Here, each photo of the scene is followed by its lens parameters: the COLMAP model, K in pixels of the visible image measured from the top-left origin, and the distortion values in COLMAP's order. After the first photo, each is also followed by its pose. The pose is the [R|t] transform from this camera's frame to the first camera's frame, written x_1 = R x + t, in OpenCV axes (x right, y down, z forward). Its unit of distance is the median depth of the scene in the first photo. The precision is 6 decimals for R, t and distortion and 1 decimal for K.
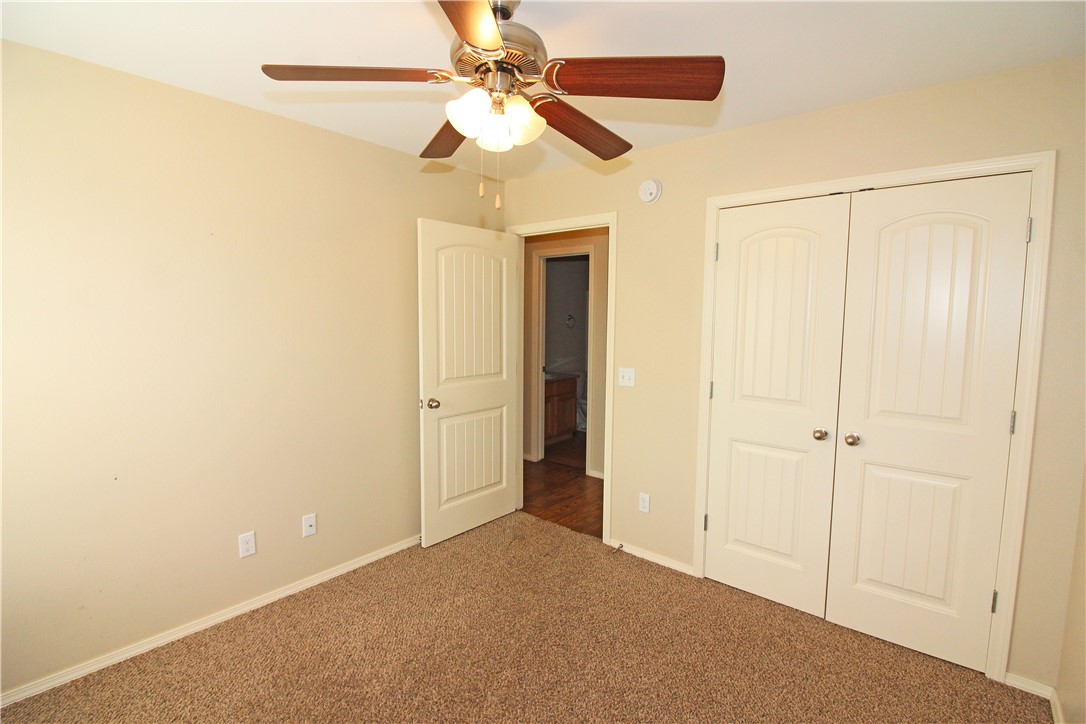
lens RADIAL K [[501.0, 0, 542.6], [0, 501.0, 360.8], [0, 0, 1]] dist [-0.005688, -0.007355]
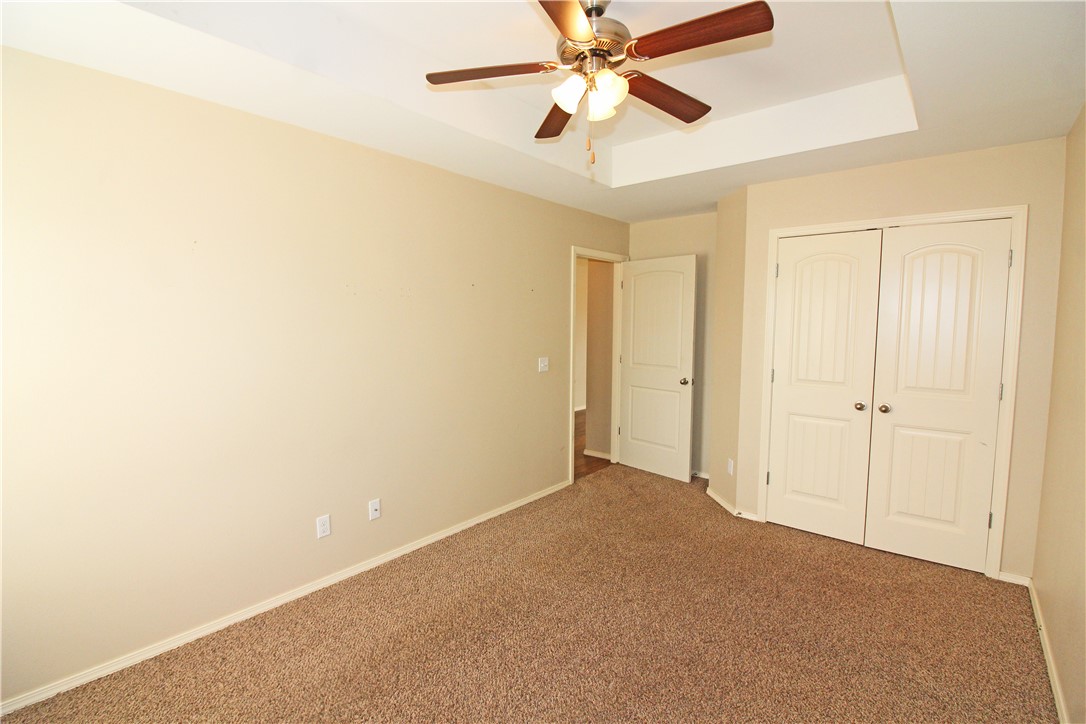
lens RADIAL K [[501.0, 0, 544.2], [0, 501.0, 361.1], [0, 0, 1]] dist [-0.005688, -0.007355]
pose [[0.999647, 0.000725, 0.026566, -0.314248], [-0.000297, 0.999870, -0.016124, 0.045098], [-0.026574, 0.016110, 0.999517, -0.307692]]
